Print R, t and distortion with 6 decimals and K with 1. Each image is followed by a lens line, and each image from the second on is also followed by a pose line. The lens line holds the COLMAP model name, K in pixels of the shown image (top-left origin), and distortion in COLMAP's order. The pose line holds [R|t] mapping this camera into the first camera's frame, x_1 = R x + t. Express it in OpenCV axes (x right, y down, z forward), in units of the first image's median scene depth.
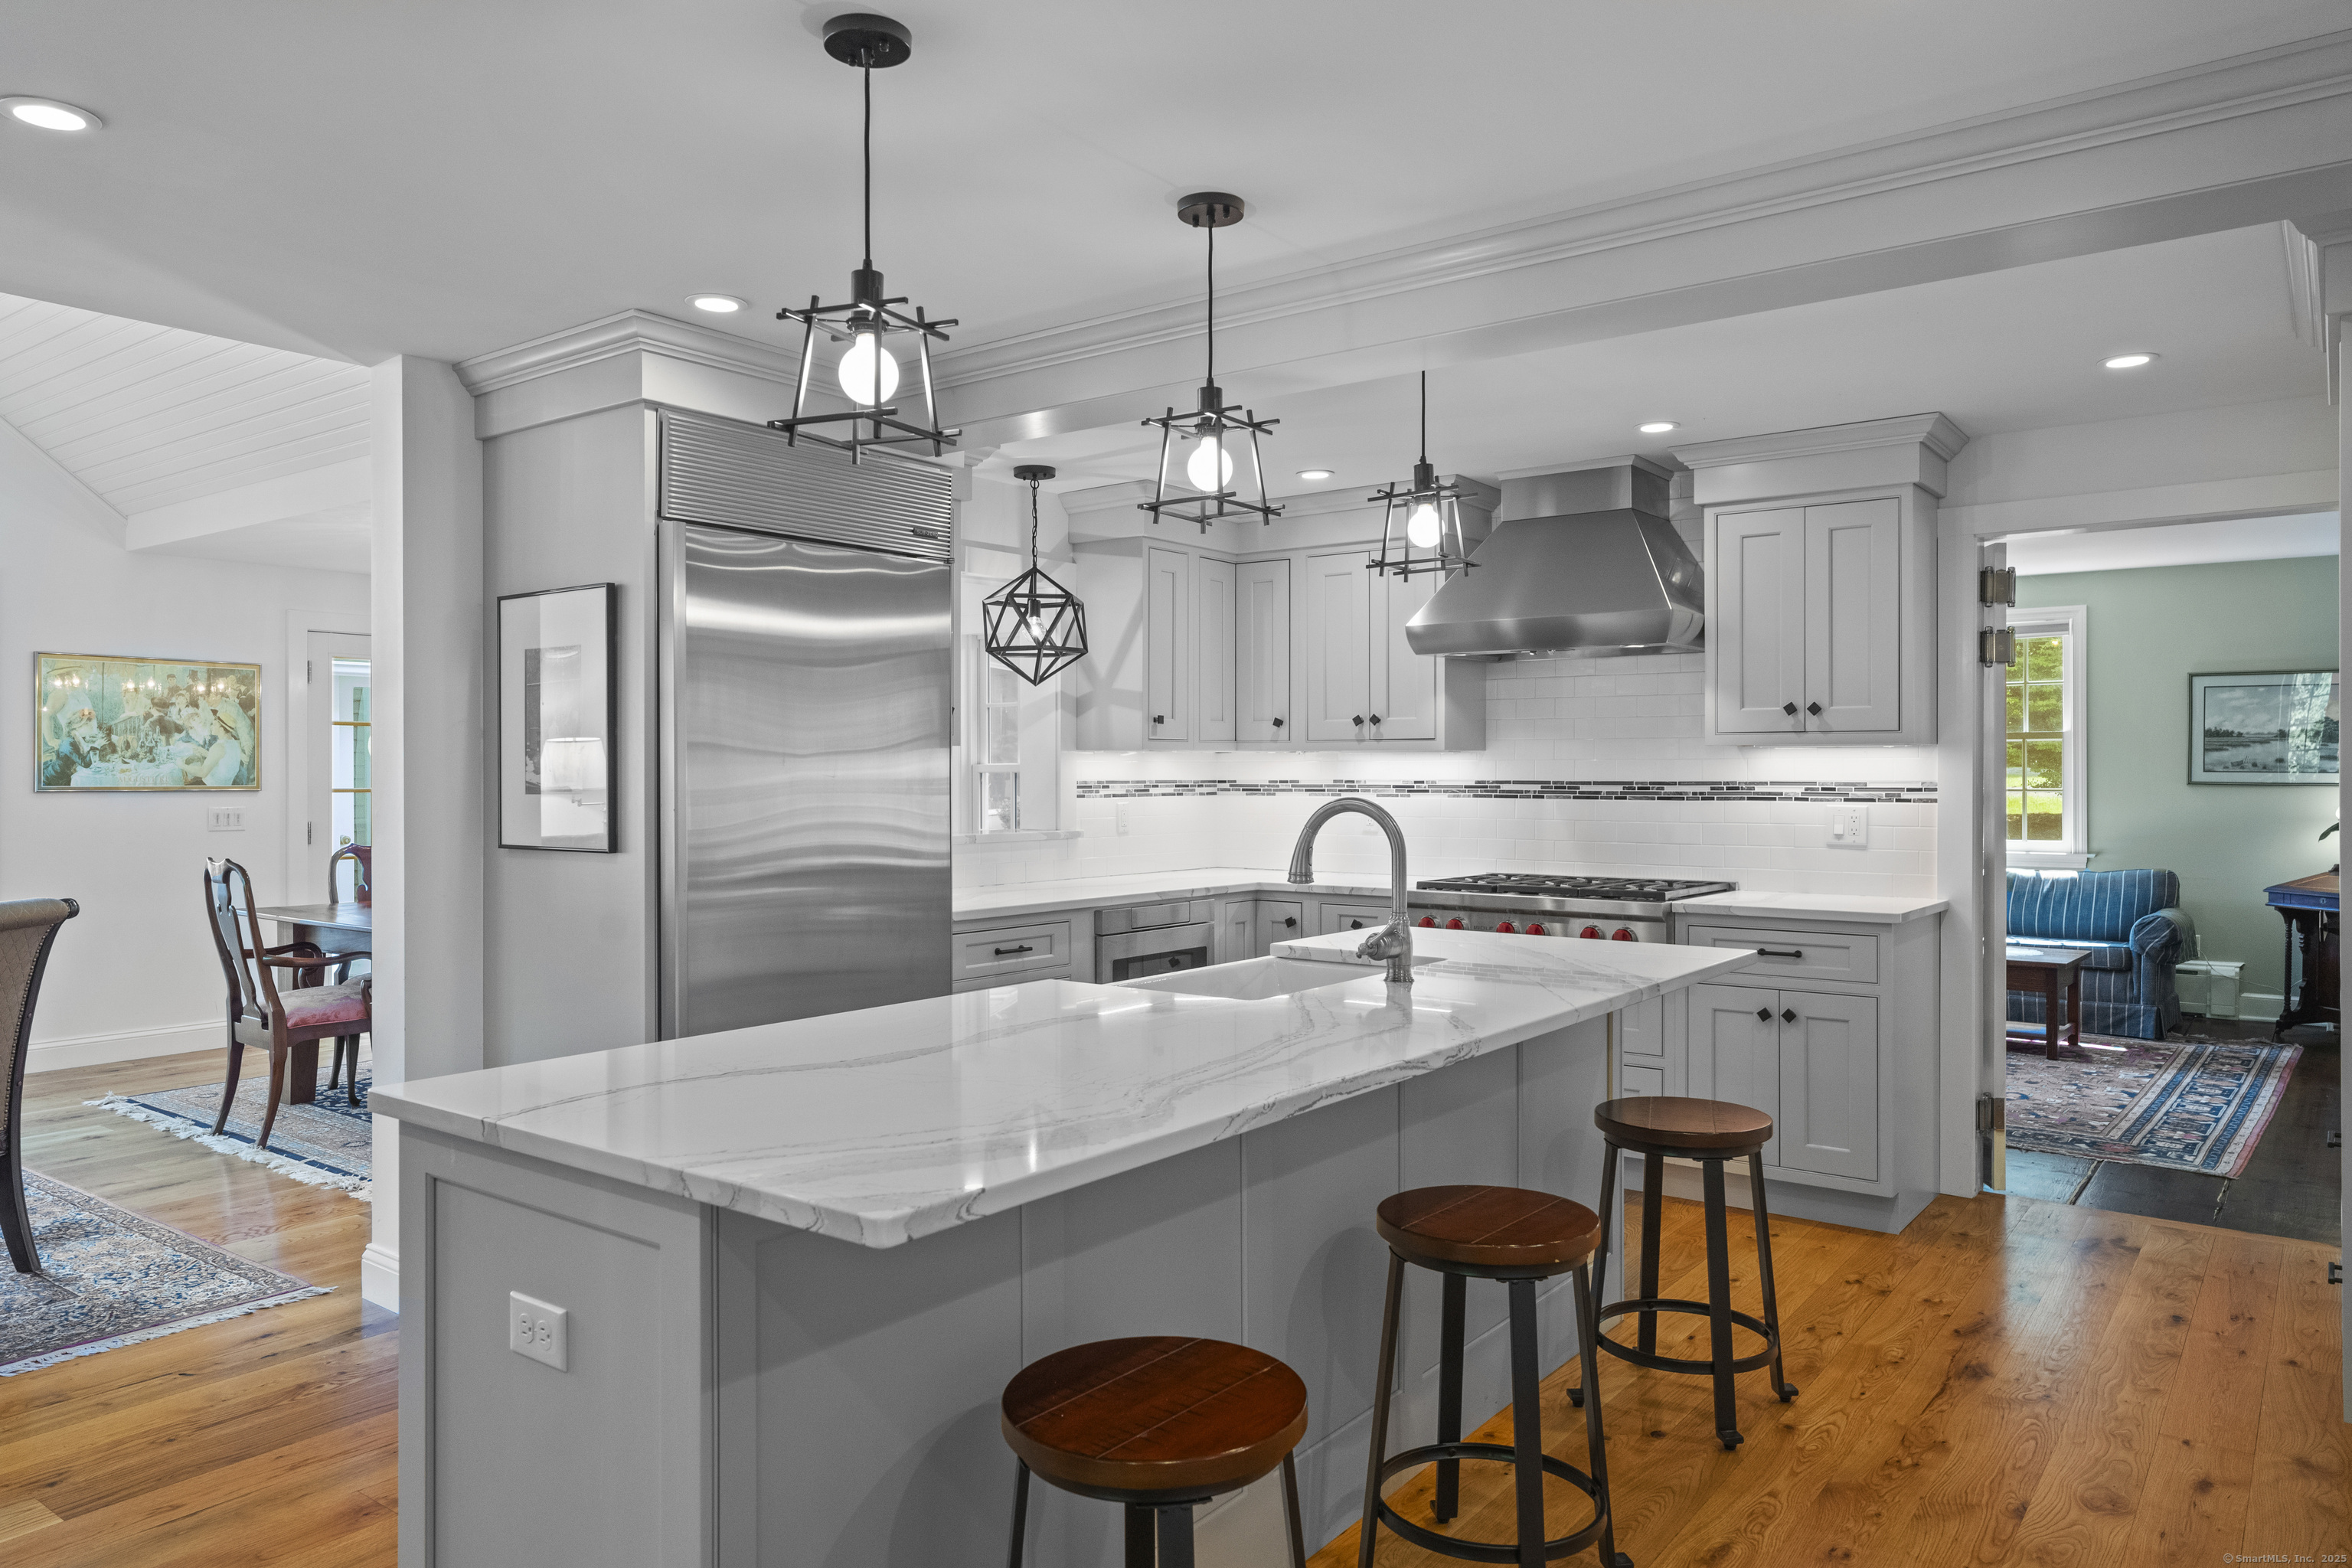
lens RADIAL K [[1559.0, 0, 1179.4], [0, 1559.0, 769.9], [0, 0, 1]] dist [-0.013287, 0.023199]
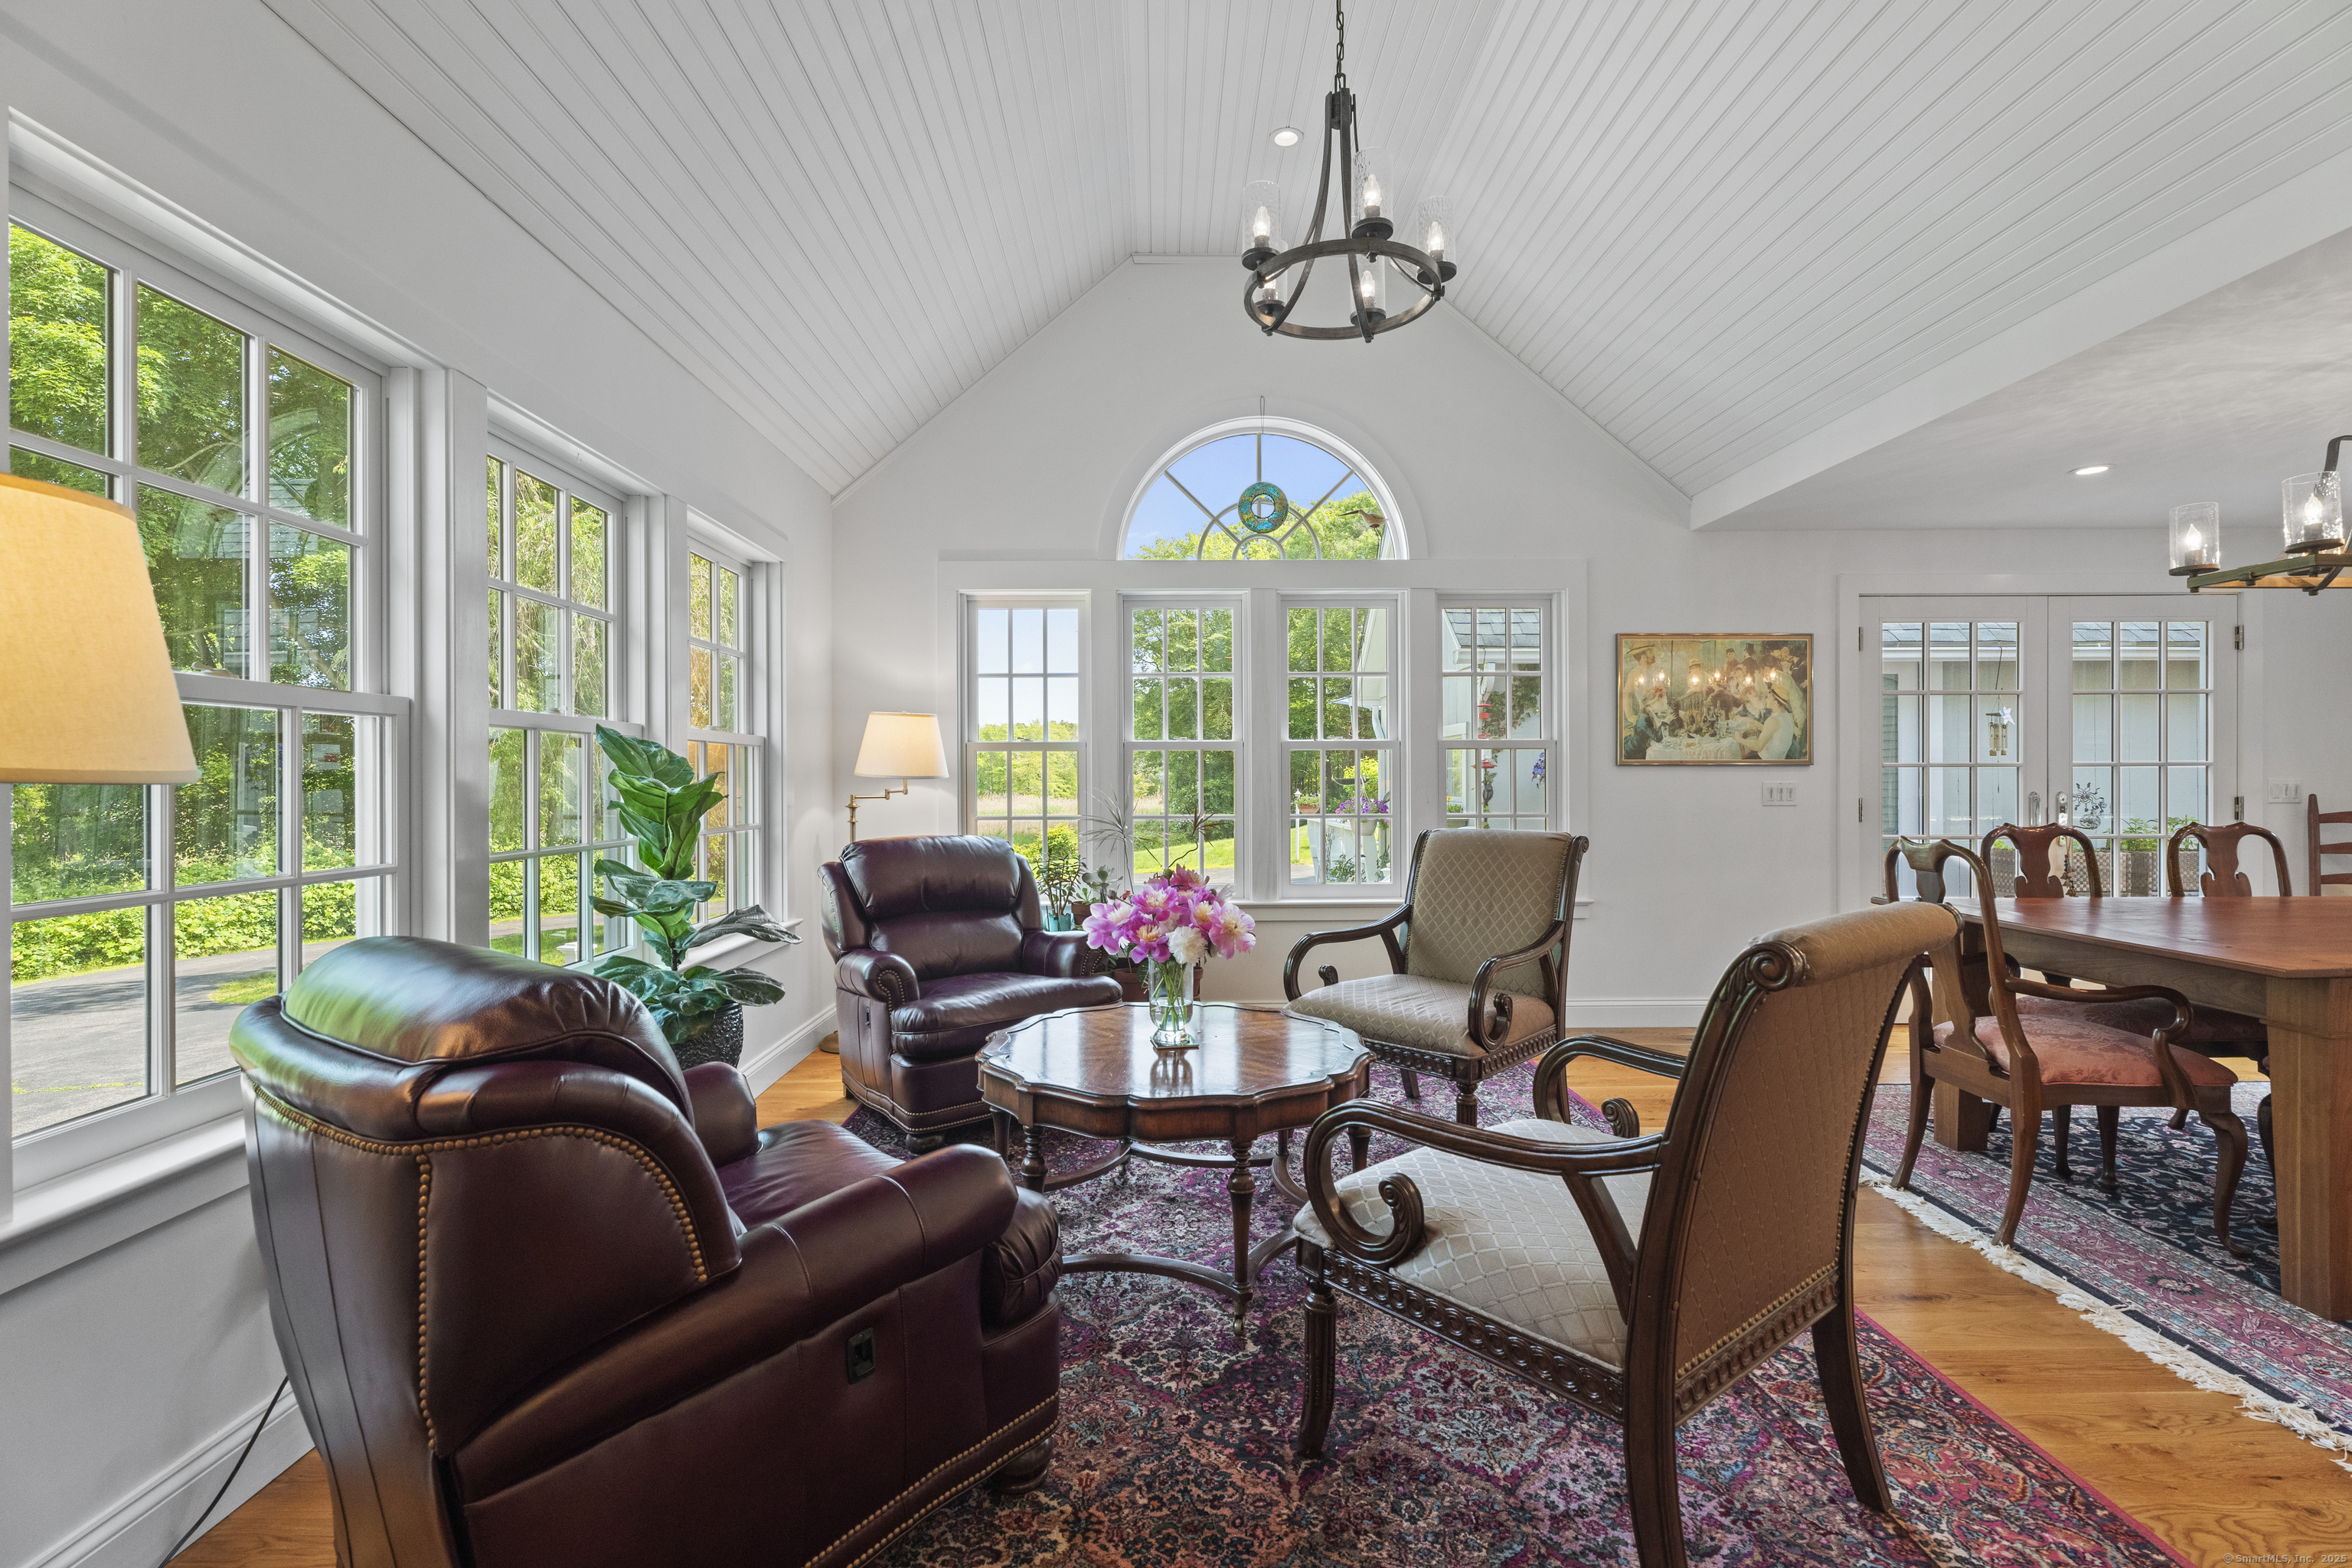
lens RADIAL K [[1054.3, 0, 1166.1], [0, 1054.3, 781.9], [0, 0, 1]] dist [0.001041, -0.000743]
pose [[0.603214, 0.002398, -0.797576, -0.473194], [0.005635, 0.999958, 0.007269, 0.025630], [0.797559, -0.008879, 0.603175, 0.434271]]
